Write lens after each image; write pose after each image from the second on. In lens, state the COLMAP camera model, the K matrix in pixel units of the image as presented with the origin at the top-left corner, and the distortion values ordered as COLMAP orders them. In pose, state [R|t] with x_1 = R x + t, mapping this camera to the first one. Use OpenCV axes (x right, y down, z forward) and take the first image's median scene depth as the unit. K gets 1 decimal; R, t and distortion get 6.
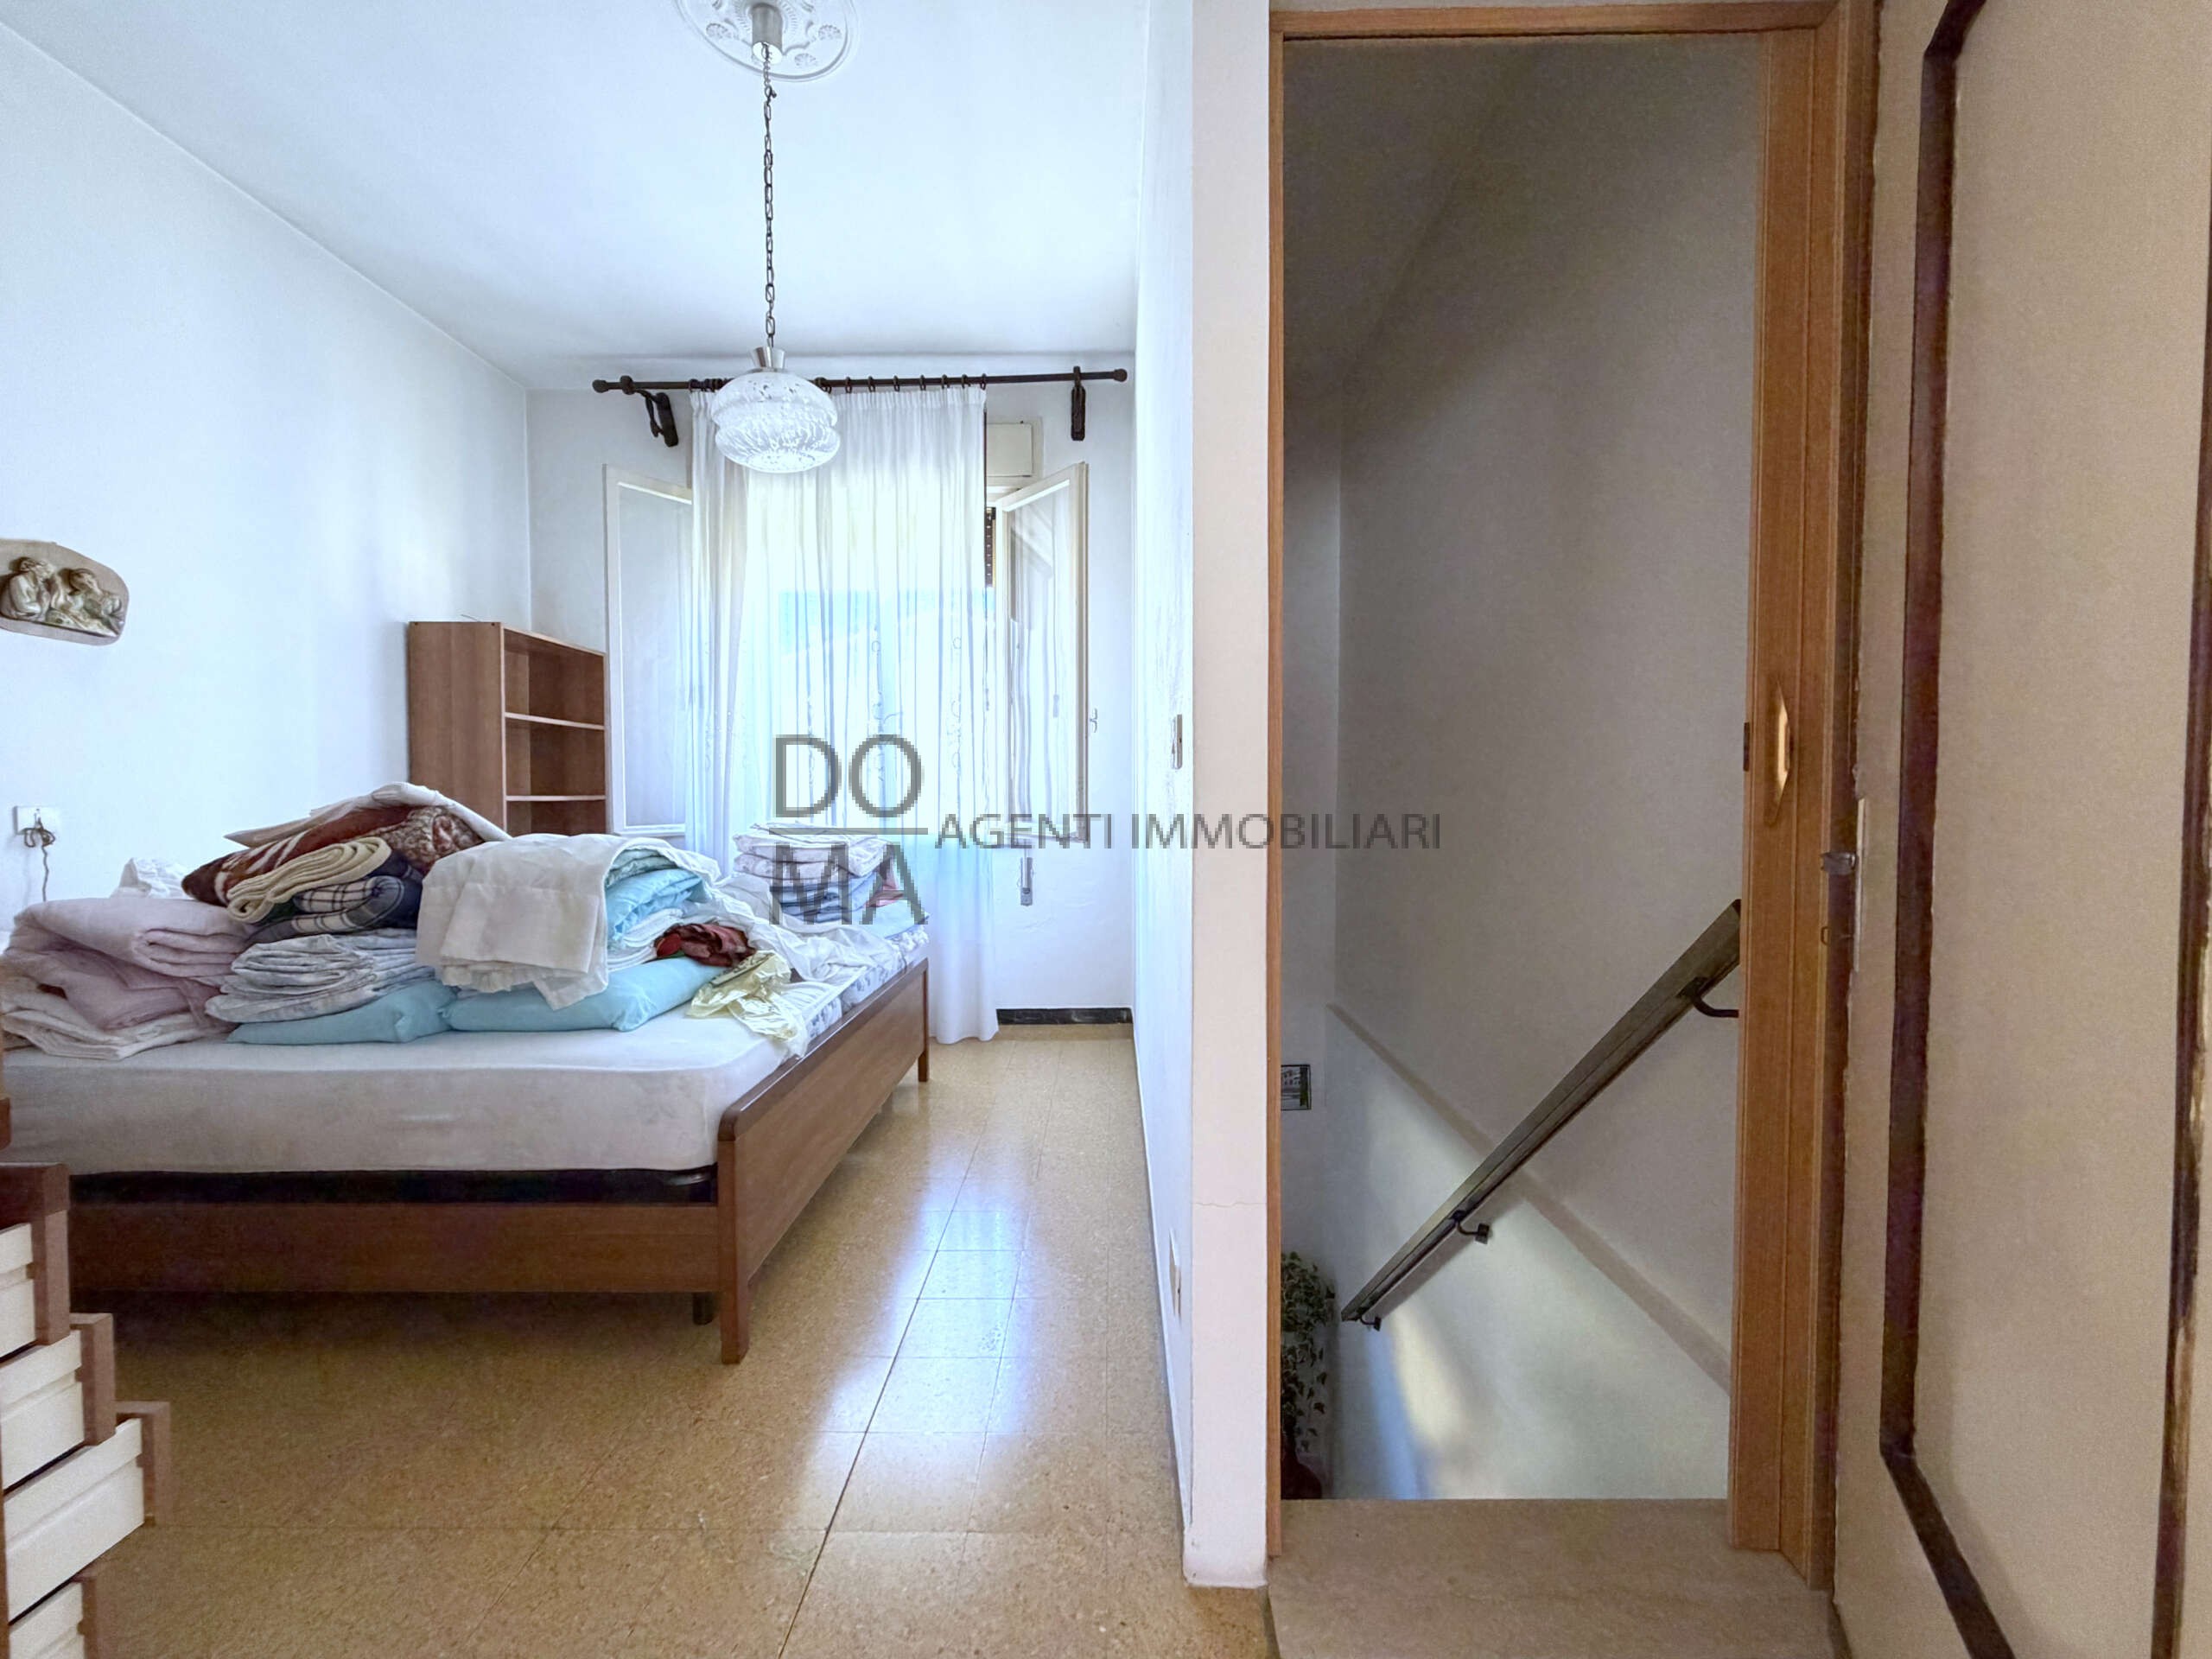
lens RADIAL K [[874.9, 0, 1096.1], [0, 874.9, 827.5], [0, 0, 1]] dist [0.000162, 0.000107]
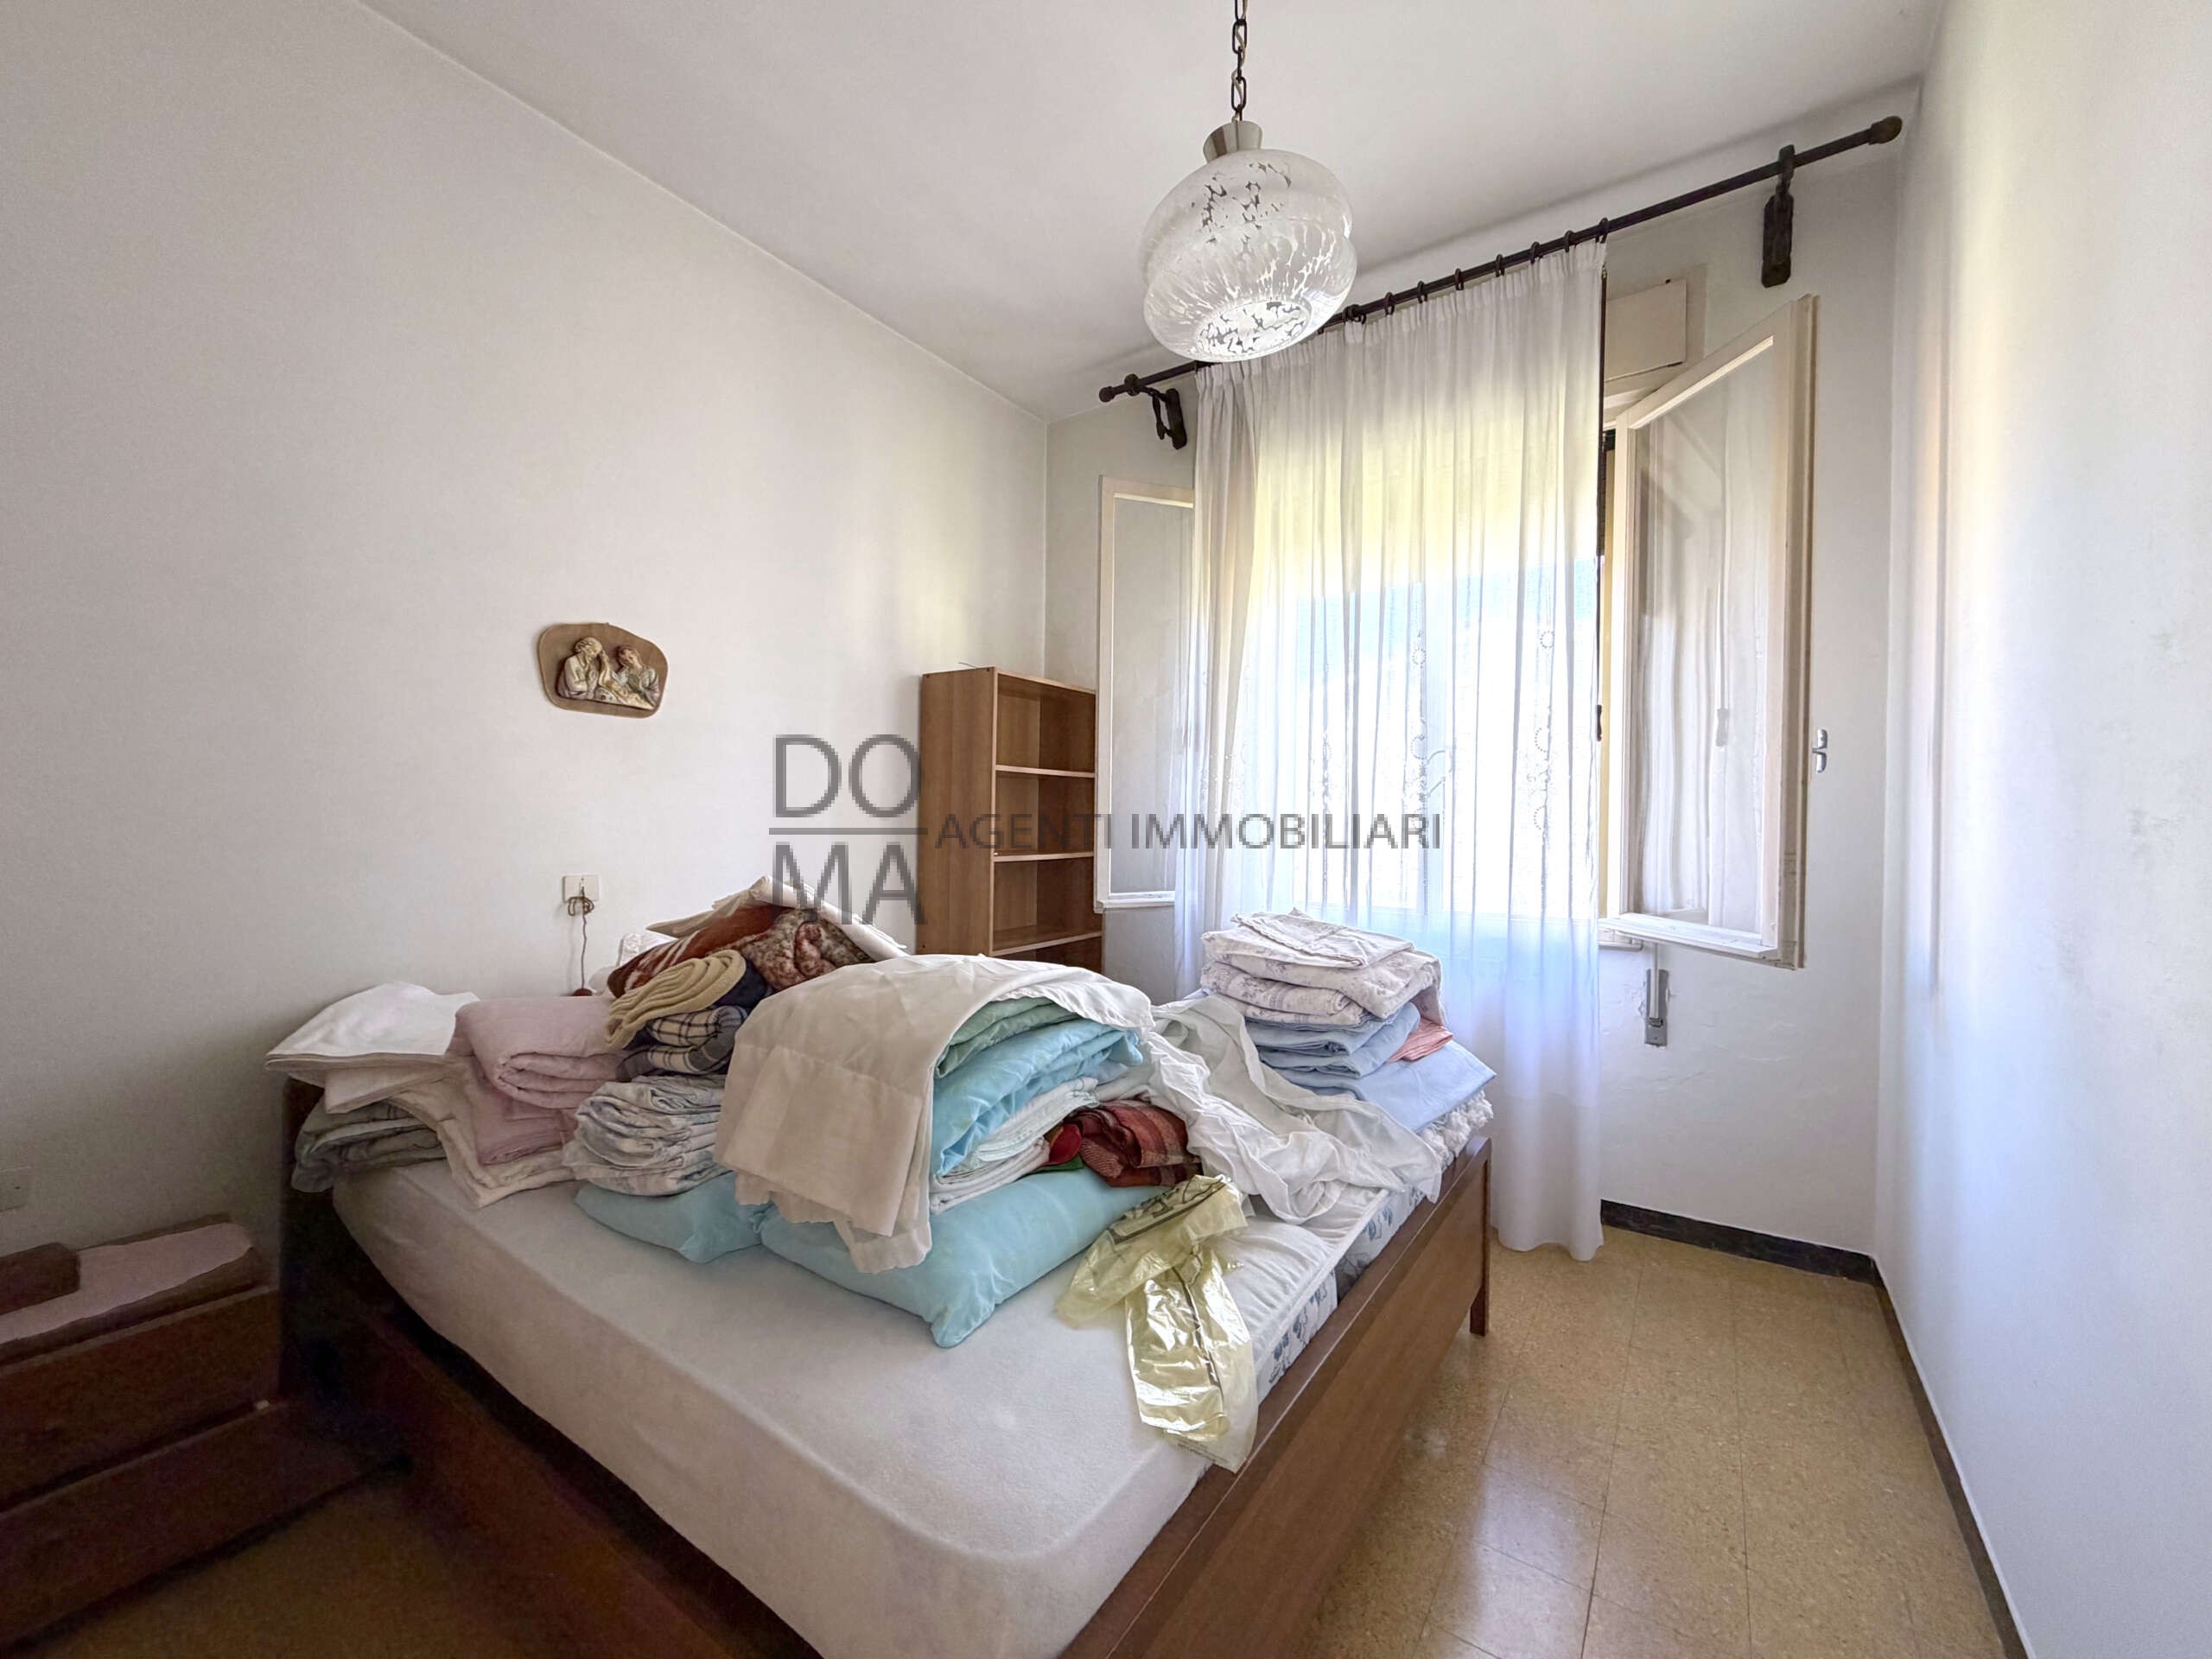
lens RADIAL K [[874.9, 0, 1096.1], [0, 874.9, 827.5], [0, 0, 1]] dist [0.000162, 0.000107]
pose [[0.826559, 0.016300, -0.562613, -0.110656], [-0.032746, 0.999280, -0.019157, -0.076550], [0.561896, 0.034258, 0.826498, 0.450670]]
